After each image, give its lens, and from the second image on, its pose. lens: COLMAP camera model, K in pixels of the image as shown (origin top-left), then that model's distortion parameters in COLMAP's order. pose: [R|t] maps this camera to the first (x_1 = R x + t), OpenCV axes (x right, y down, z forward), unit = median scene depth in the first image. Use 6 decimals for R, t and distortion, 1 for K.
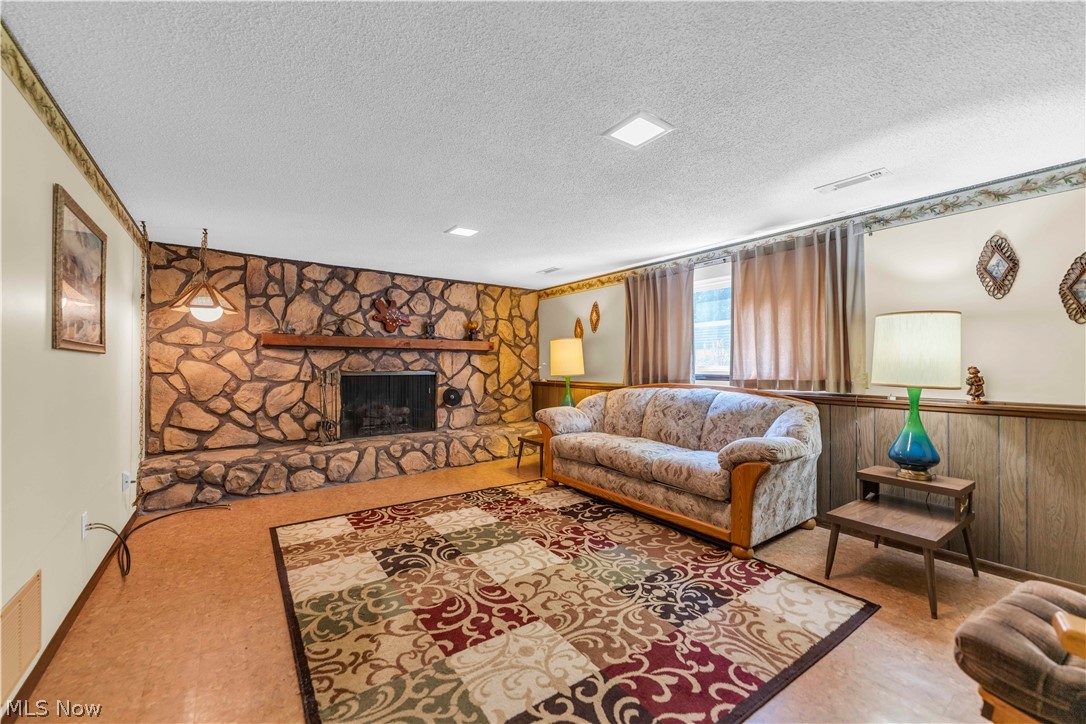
lens RADIAL K [[439.5, 0, 544.5], [0, 439.5, 361.7], [0, 0, 1]] dist [-0.001809, -0.000264]
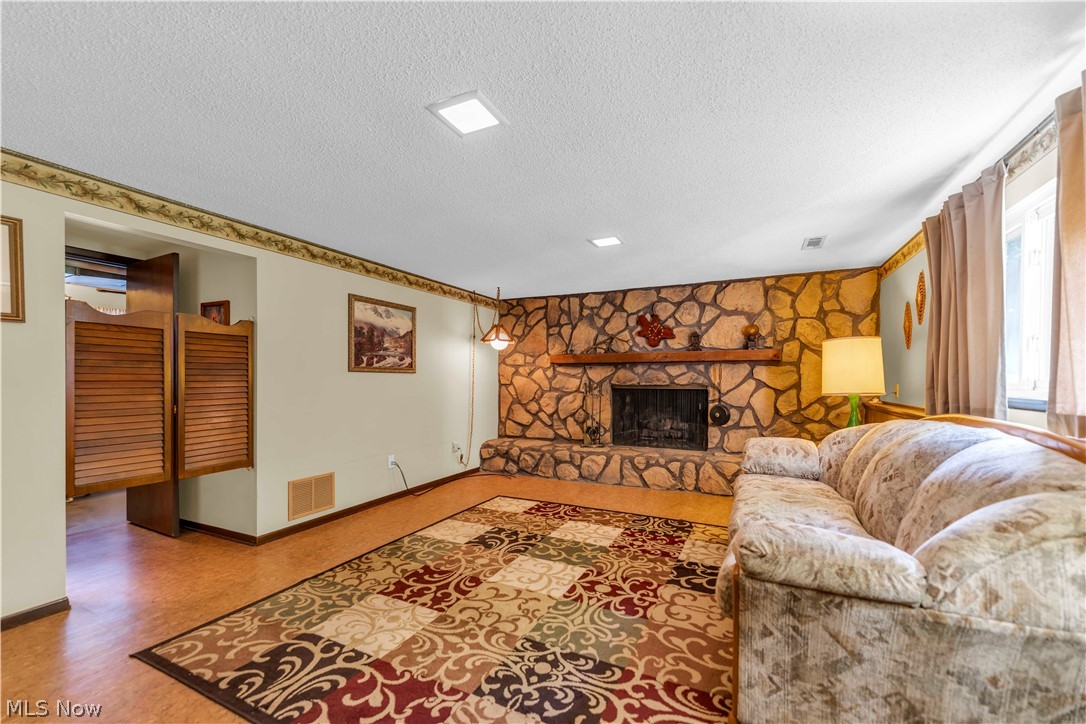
lens RADIAL K [[450.9, 0, 543.2], [0, 450.9, 378.3], [0, 0, 1]] dist [0.000407, -0.000105]
pose [[0.469135, -0.002187, -0.883124, 0.679142], [0.007860, 0.999968, 0.001699, 0.004436], [0.883092, -0.007738, 0.469137, 0.435820]]
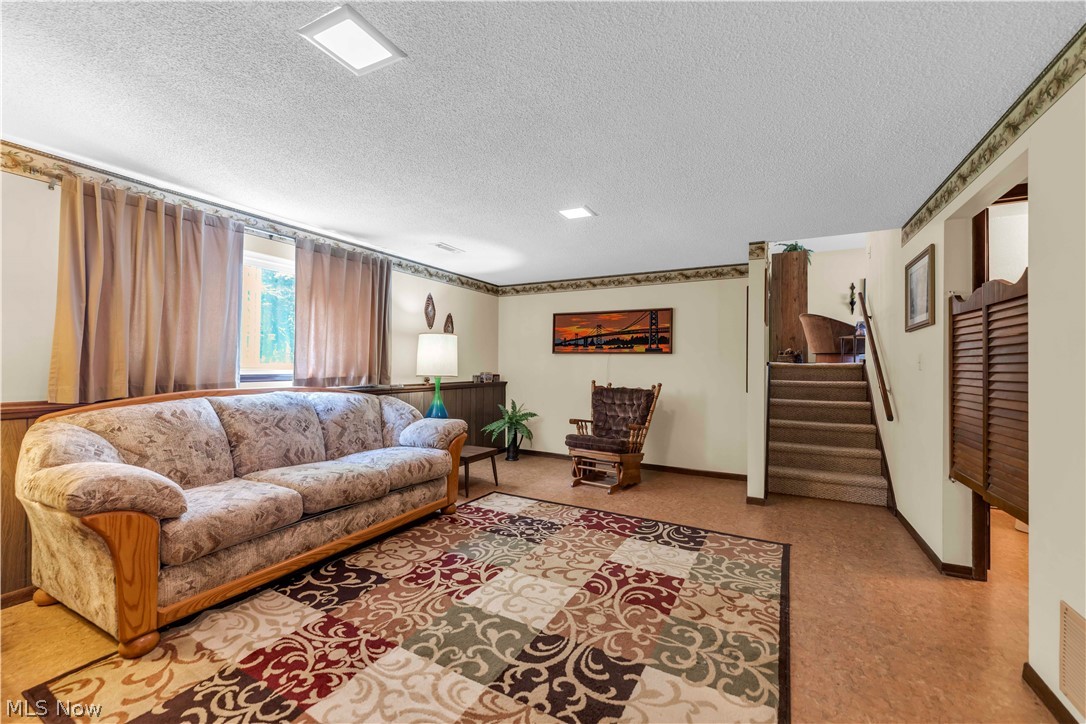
lens RADIAL K [[428.3, 0, 546.7], [0, 428.3, 361.3], [0, 0, 1]] dist [0.000764, -0.000119]
pose [[-0.437008, 0.001185, 0.899457, -0.674122], [-0.017903, 0.999790, -0.010016, 0.004169], [-0.899280, -0.020480, -0.436894, 1.077858]]
